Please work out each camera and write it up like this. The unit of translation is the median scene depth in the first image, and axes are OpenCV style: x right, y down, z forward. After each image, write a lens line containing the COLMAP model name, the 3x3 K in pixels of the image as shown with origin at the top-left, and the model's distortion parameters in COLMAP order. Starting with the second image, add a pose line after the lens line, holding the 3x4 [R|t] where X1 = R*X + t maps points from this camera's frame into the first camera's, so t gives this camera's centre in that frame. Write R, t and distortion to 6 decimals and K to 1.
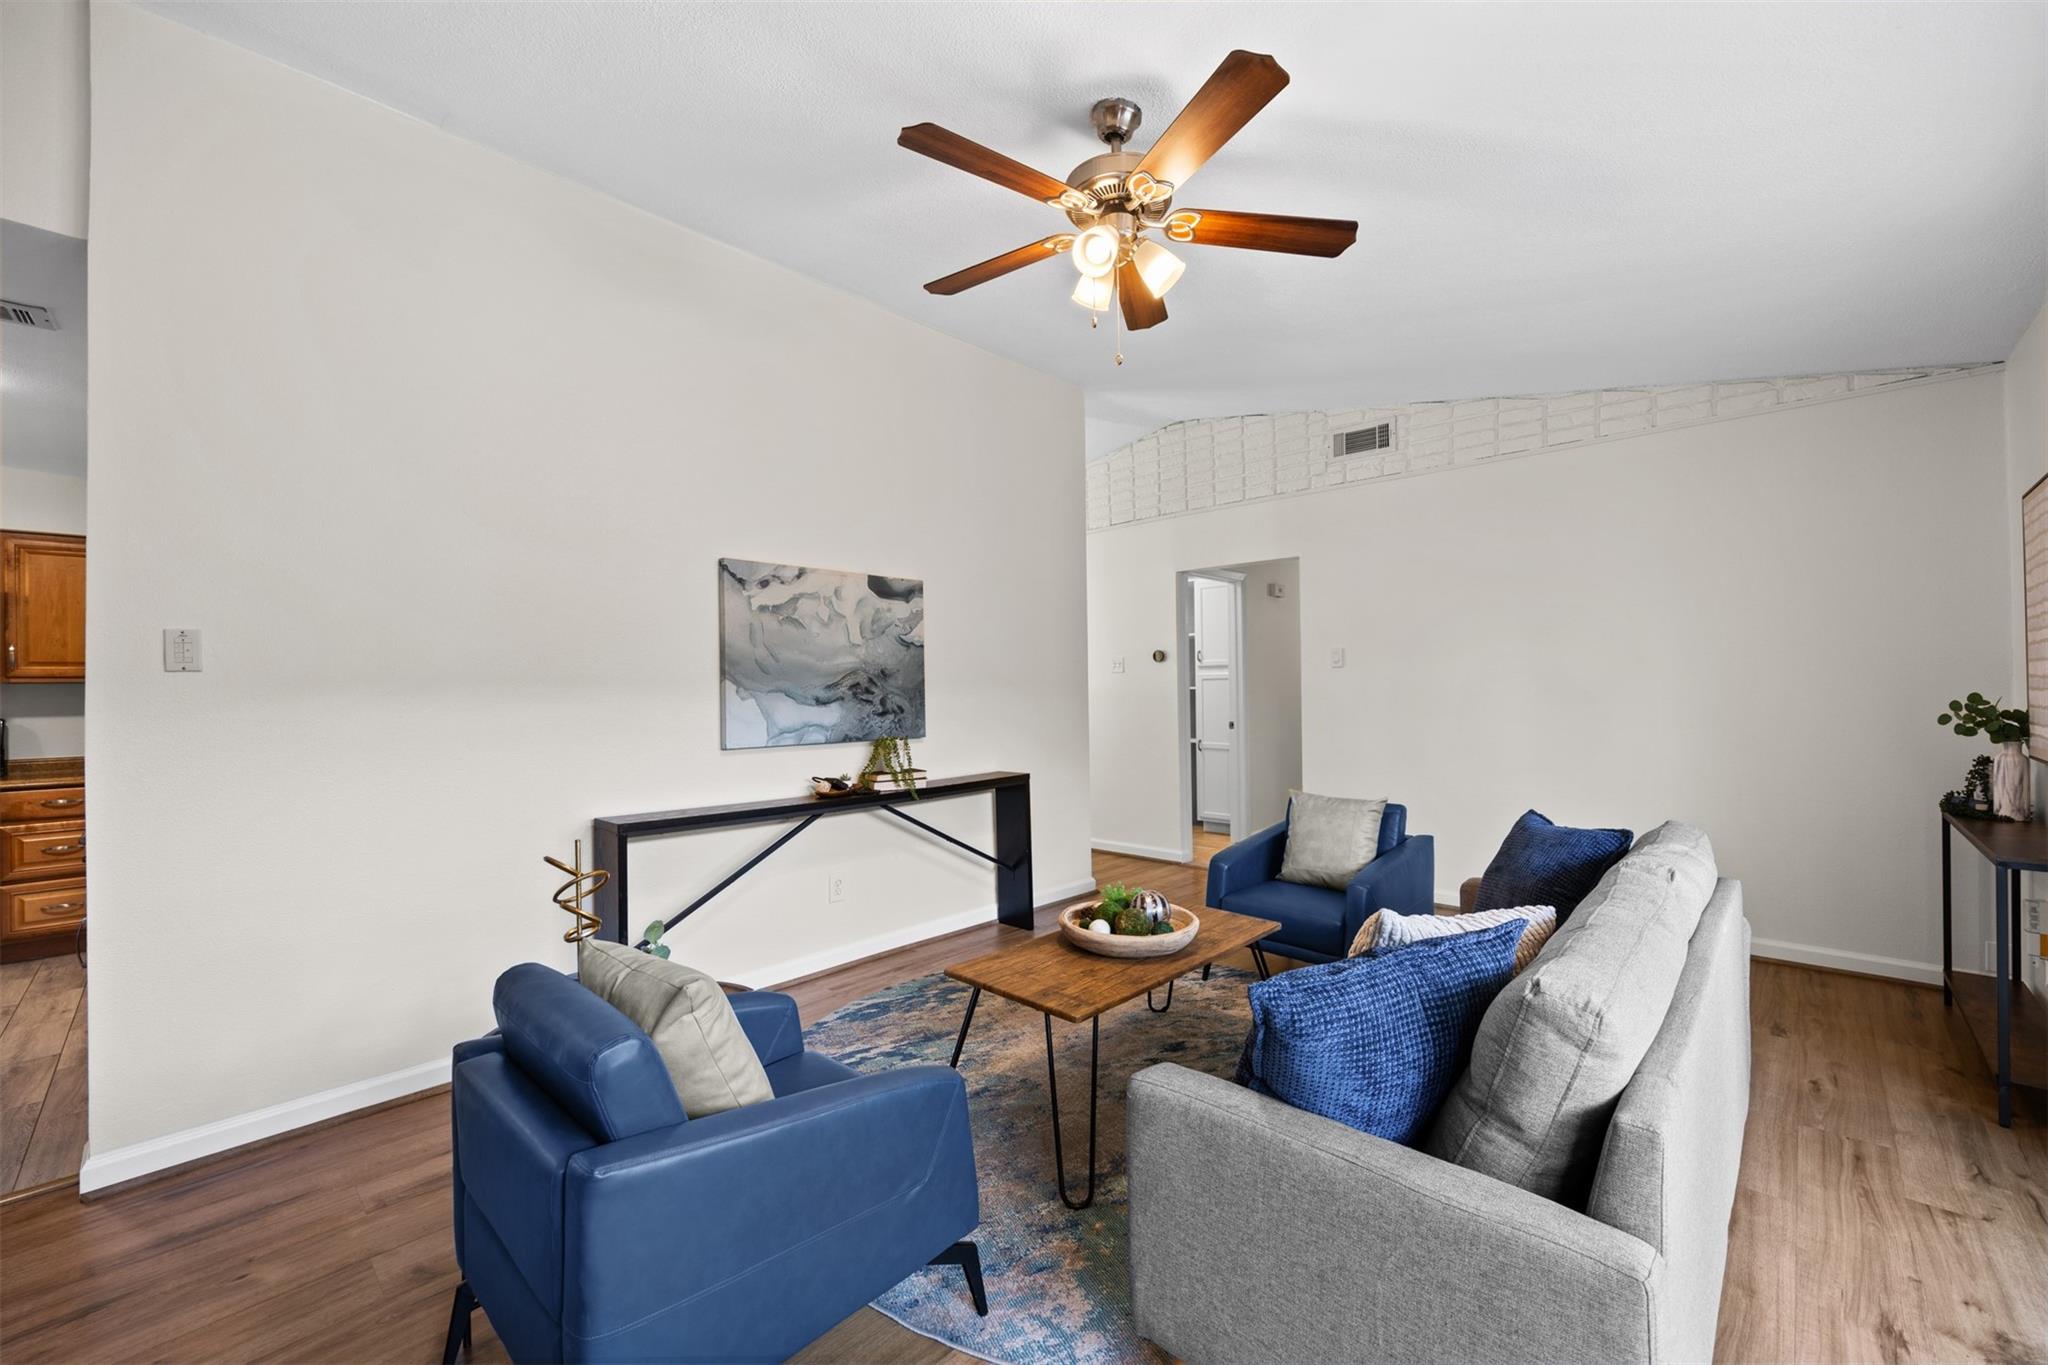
lens RADIAL K [[822.2, 0, 1027.5], [0, 822.2, 681.9], [0, 0, 1]] dist [-0.001692, -0.000801]
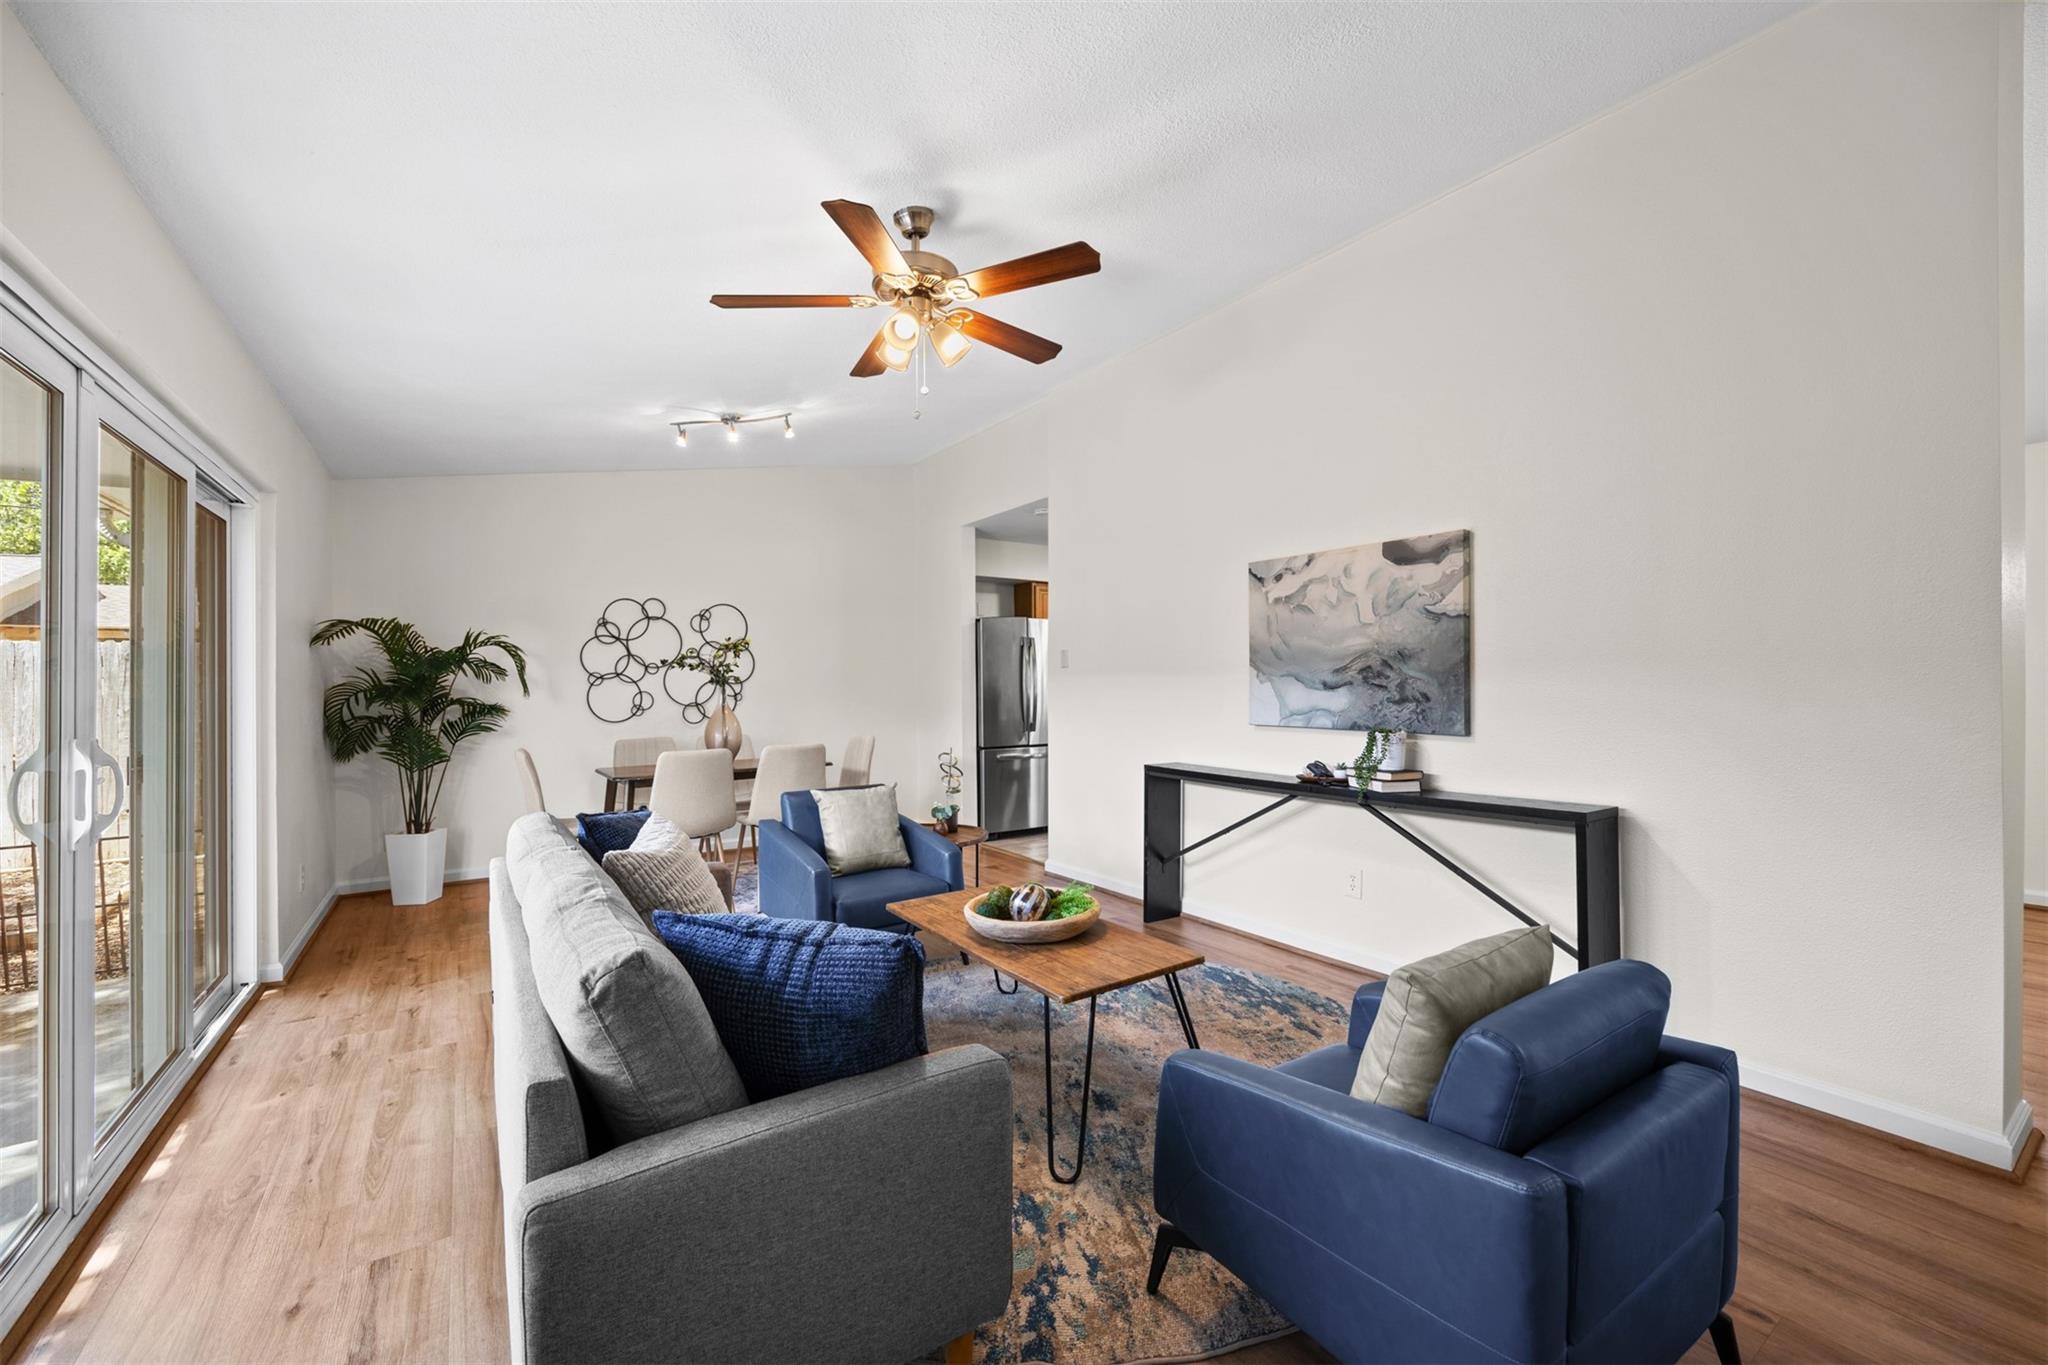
lens RADIAL K [[822.2, 0, 1027.5], [0, 822.2, 681.9], [0, 0, 1]] dist [-0.001692, -0.000801]
pose [[-0.198284, 0.011017, -0.980083, 0.770480], [0.021203, 0.999751, 0.006948, 0.004543], [0.979915, -0.019403, -0.198468, 0.829078]]
